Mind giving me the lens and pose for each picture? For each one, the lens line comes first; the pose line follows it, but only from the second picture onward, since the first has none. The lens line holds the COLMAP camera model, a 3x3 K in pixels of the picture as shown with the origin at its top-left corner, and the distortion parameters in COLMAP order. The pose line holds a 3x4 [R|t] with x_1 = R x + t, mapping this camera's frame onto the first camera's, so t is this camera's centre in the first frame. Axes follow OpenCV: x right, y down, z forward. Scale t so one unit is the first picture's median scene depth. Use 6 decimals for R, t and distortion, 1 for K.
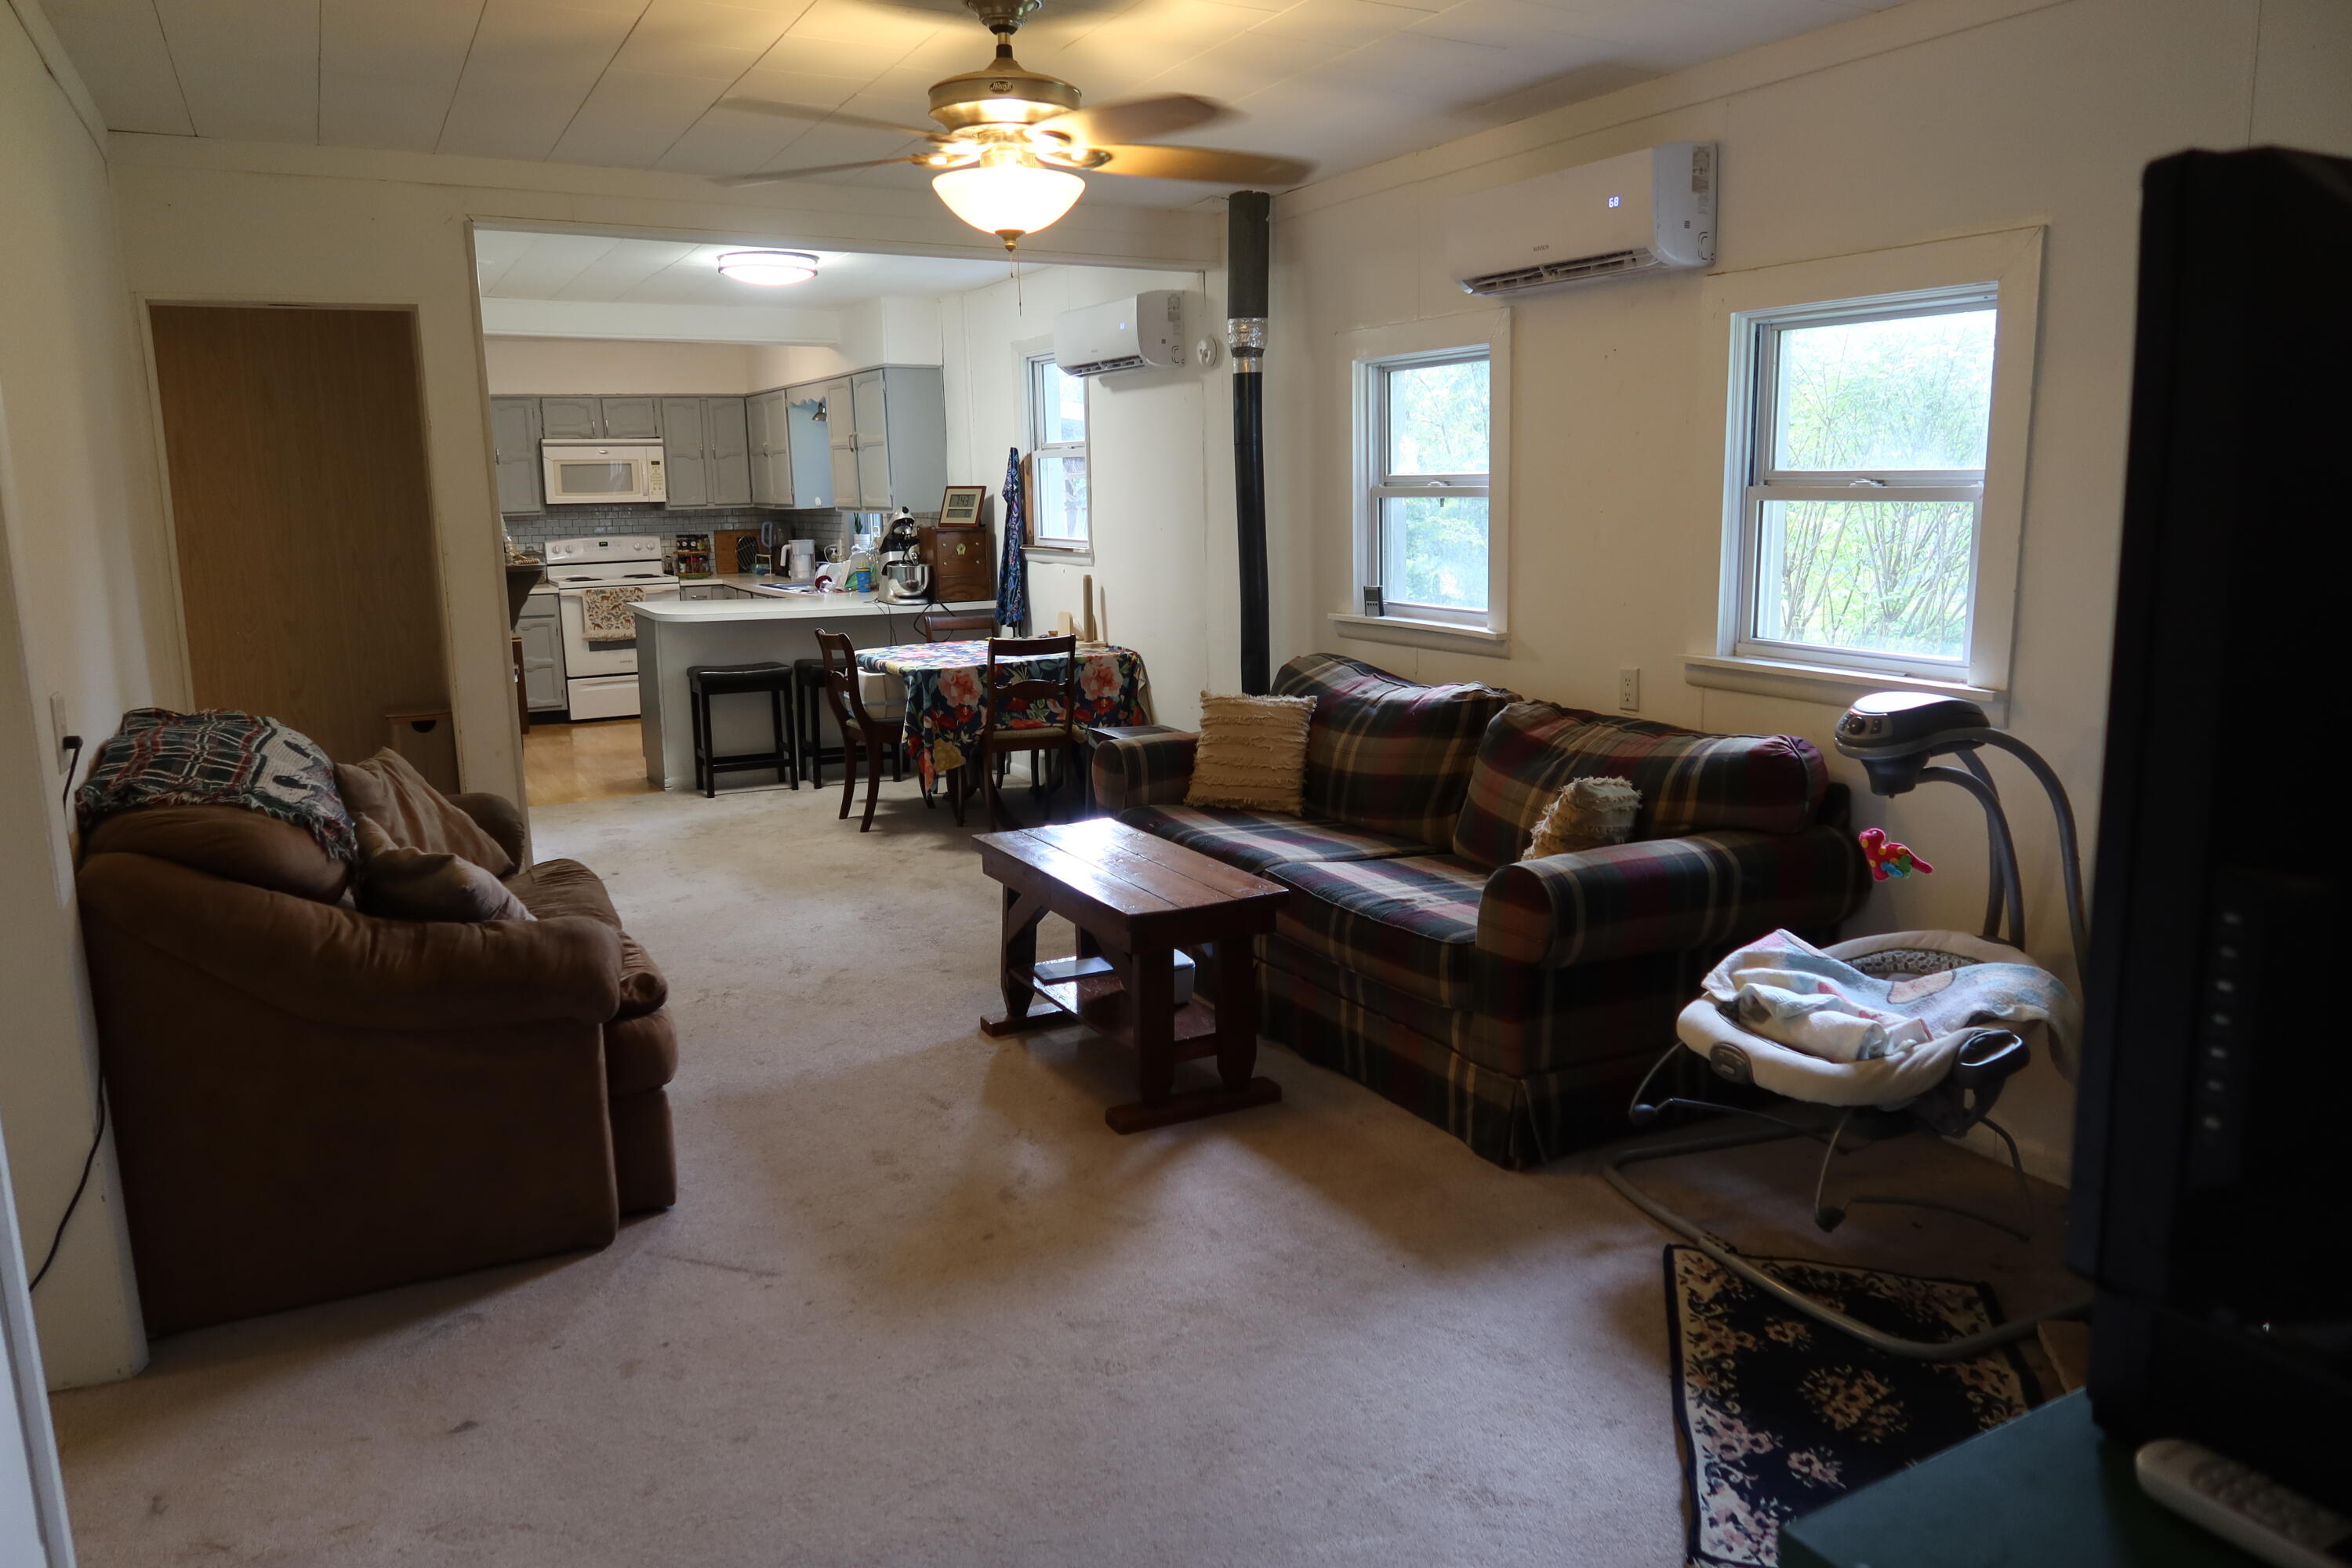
lens RADIAL K [[1617.3, 0, 1172.8], [0, 1617.3, 773.9], [0, 0, 1]] dist [-0.032138, 0.012205]
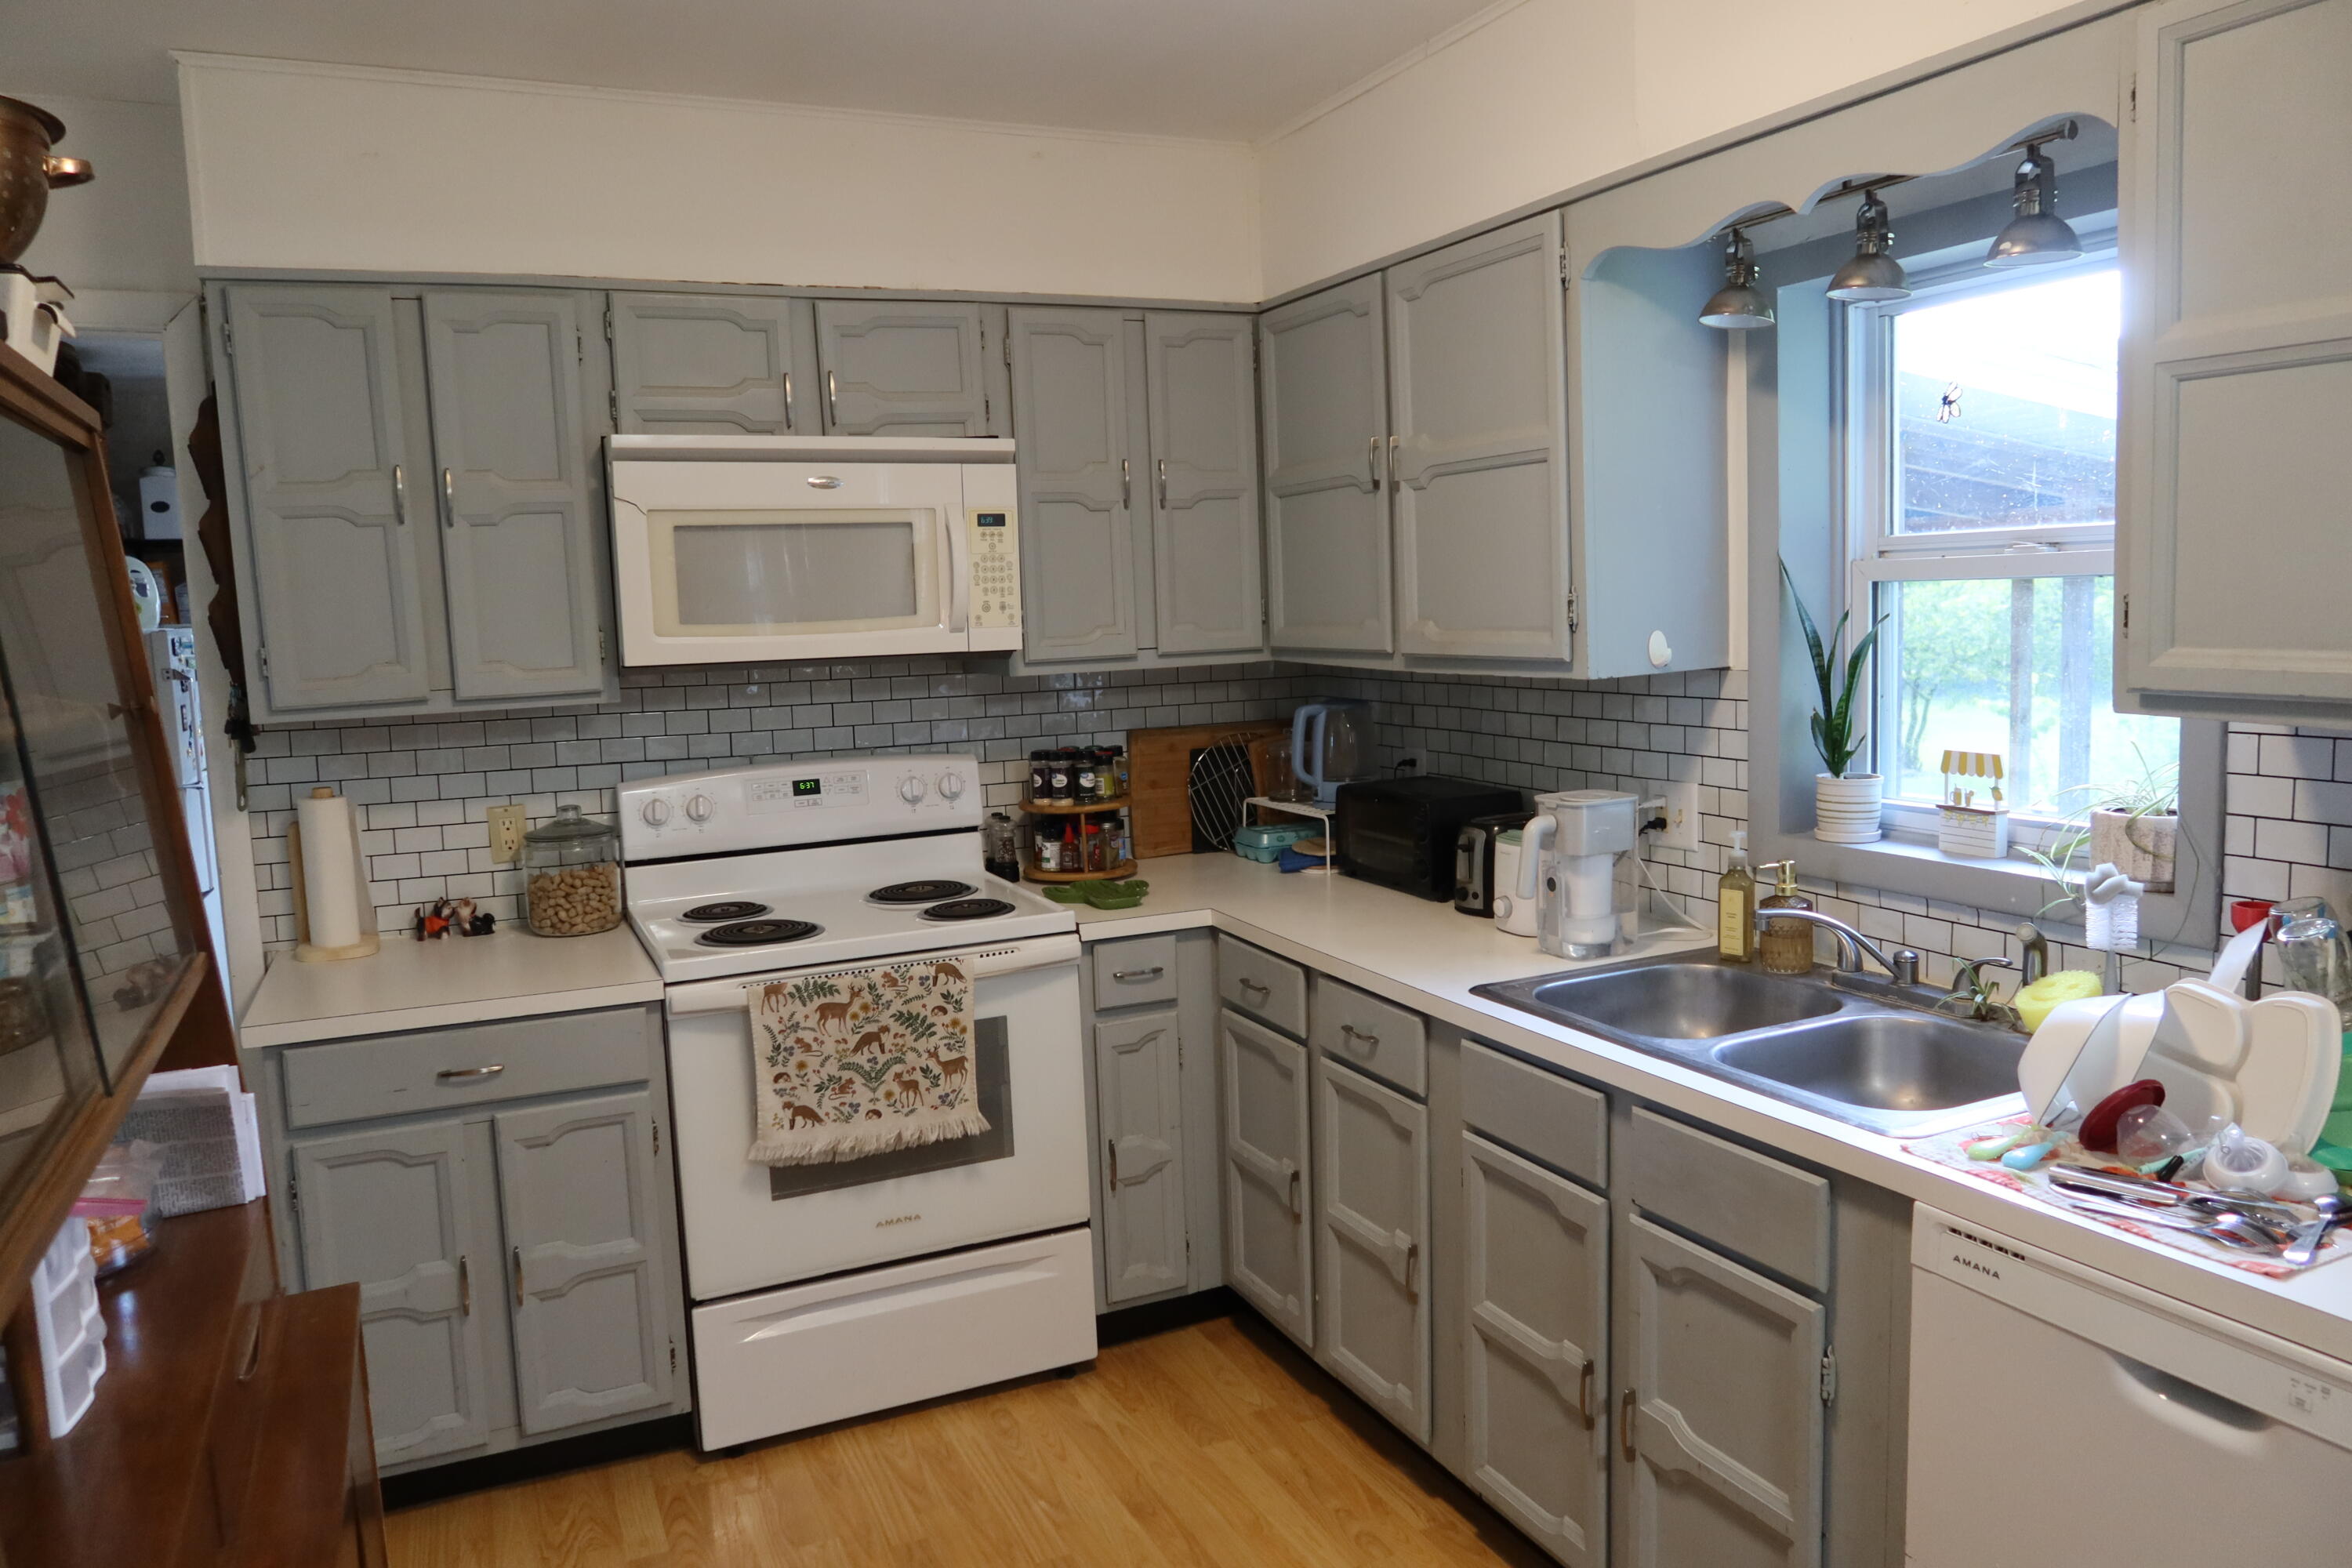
lens RADIAL K [[1617.3, 0, 1173.3], [0, 1617.3, 780.4], [0, 0, 1]] dist [-0.032138, 0.012205]
pose [[0.998420, -0.010081, -0.055286, -0.340991], [0.006606, 0.998011, -0.062690, -0.158907], [0.055808, 0.062226, 0.996501, 0.890456]]
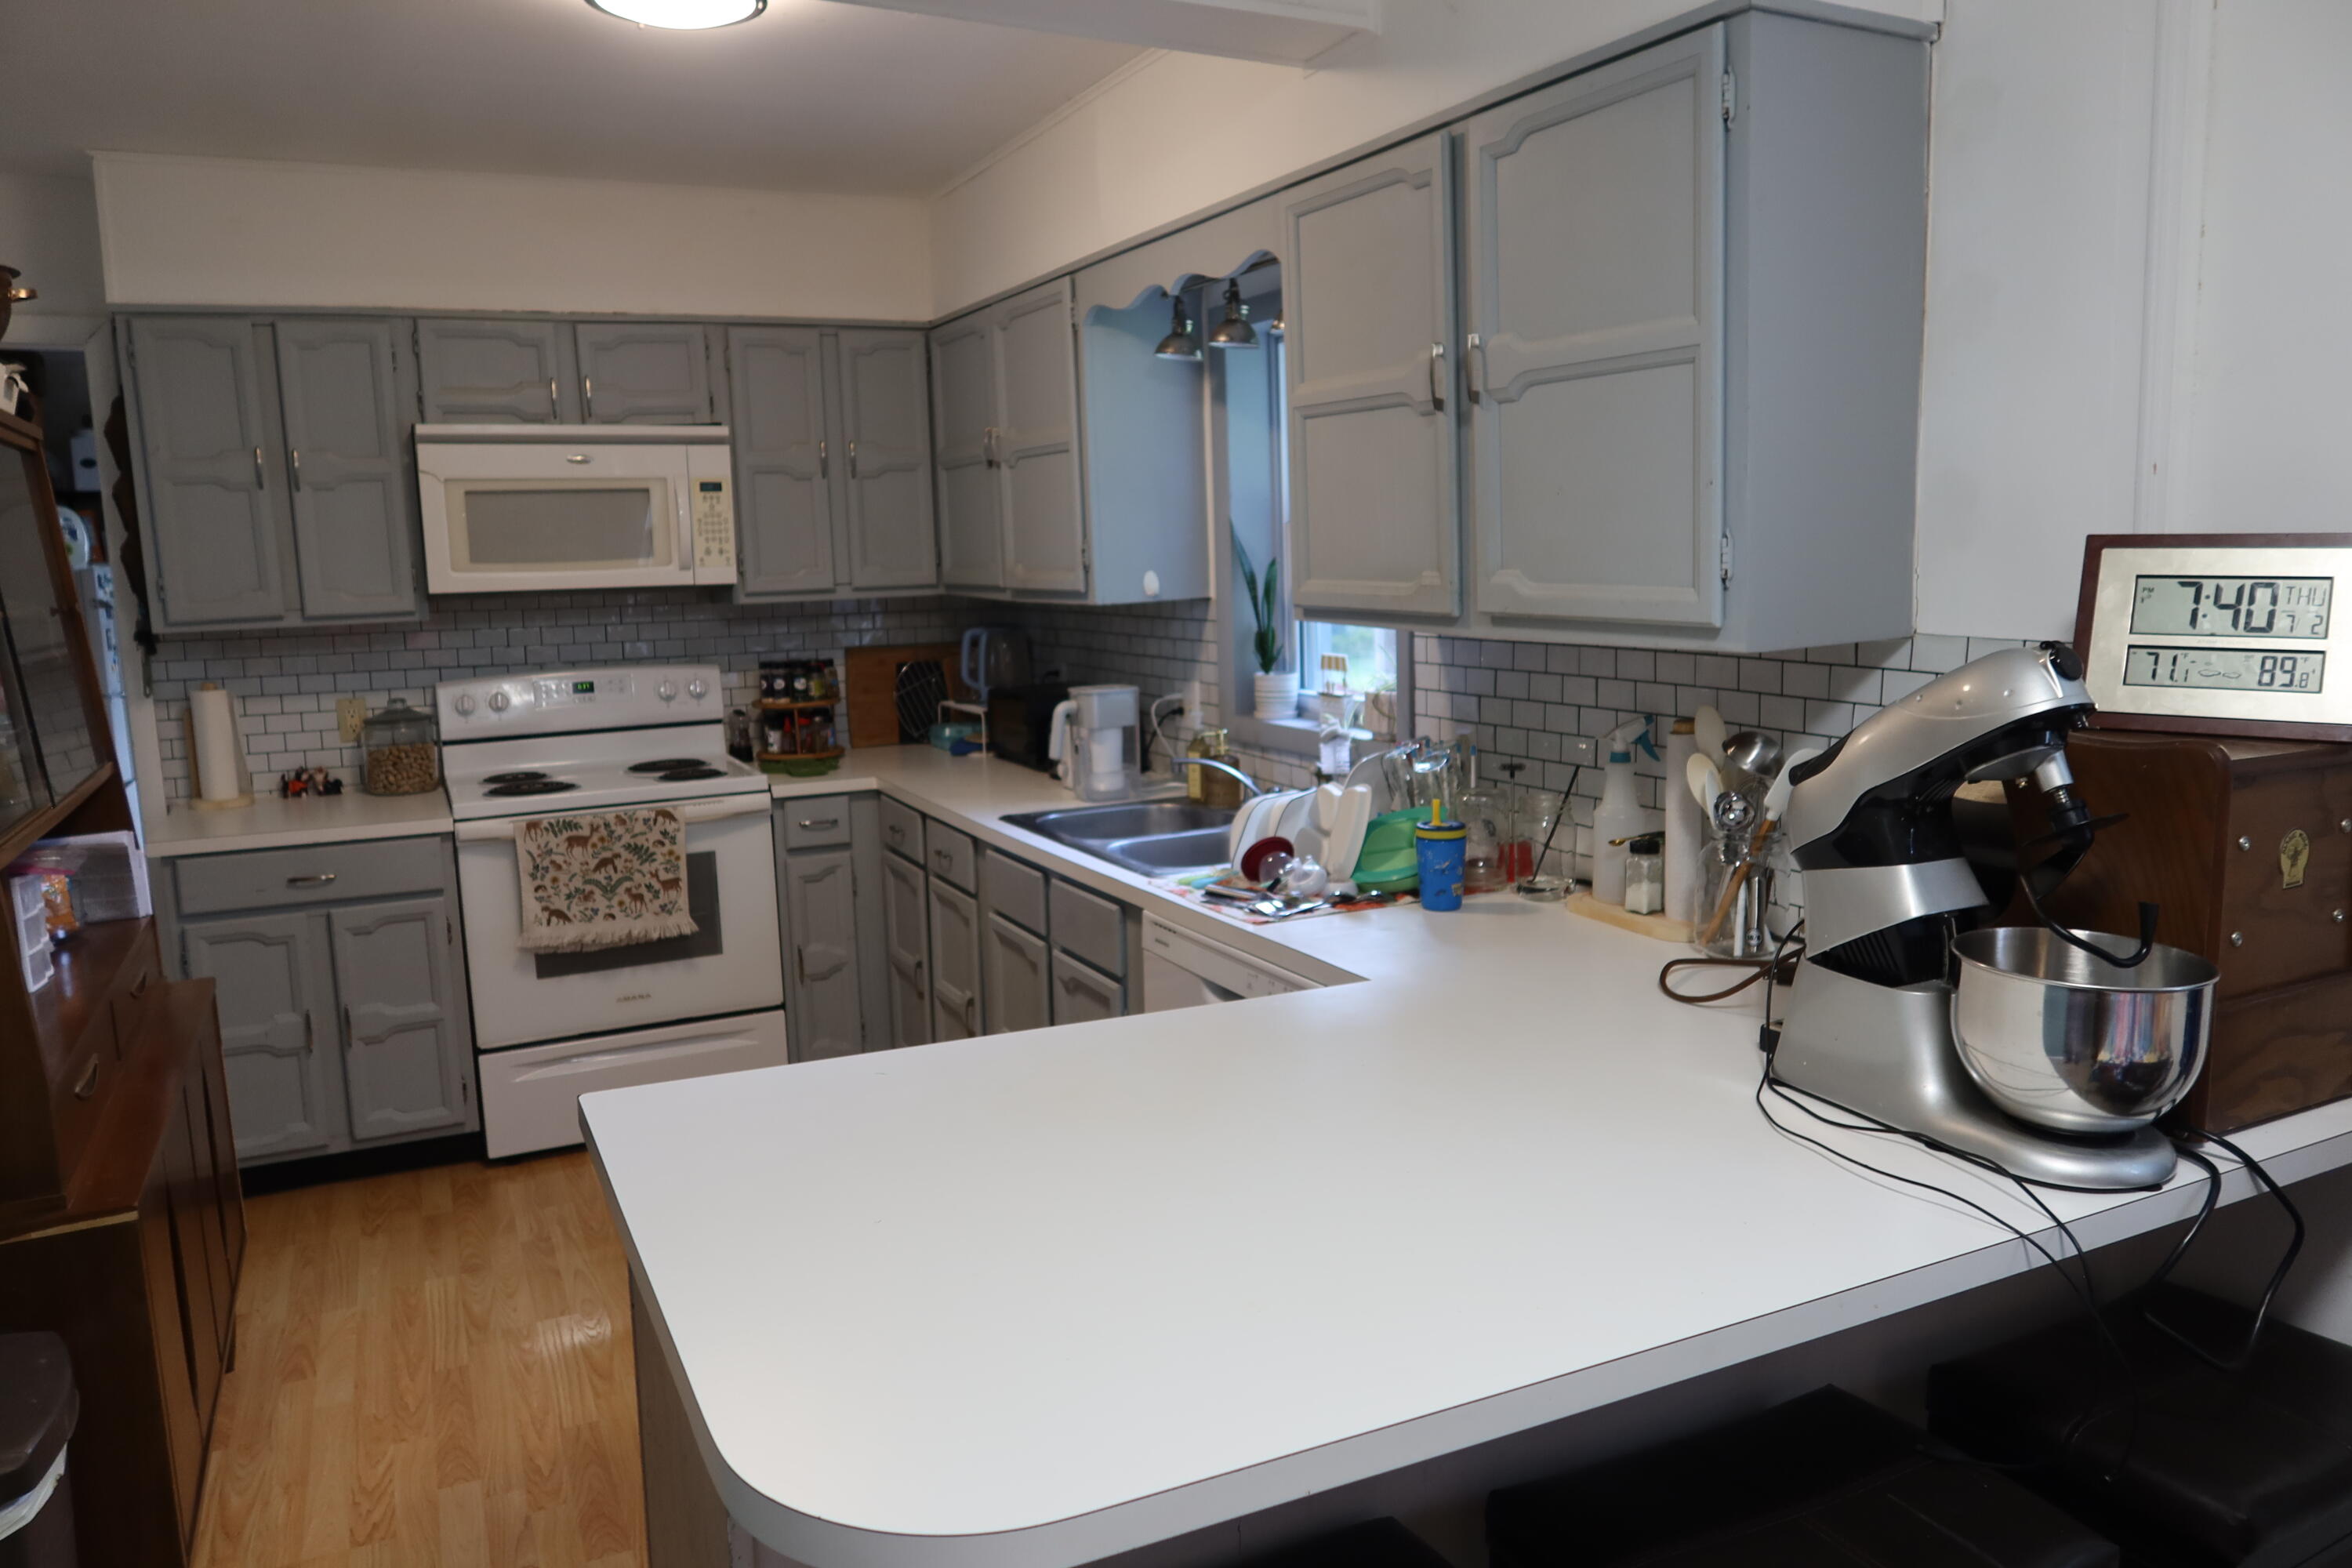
lens RADIAL K [[1617.3, 0, 1174.0], [0, 1617.3, 776.8], [0, 0, 1]] dist [-0.032138, 0.012205]
pose [[0.999644, -0.004612, -0.026295, -0.247092], [0.003738, 0.999442, -0.033206, -0.135590], [0.026433, 0.033096, 0.999103, 0.763118]]
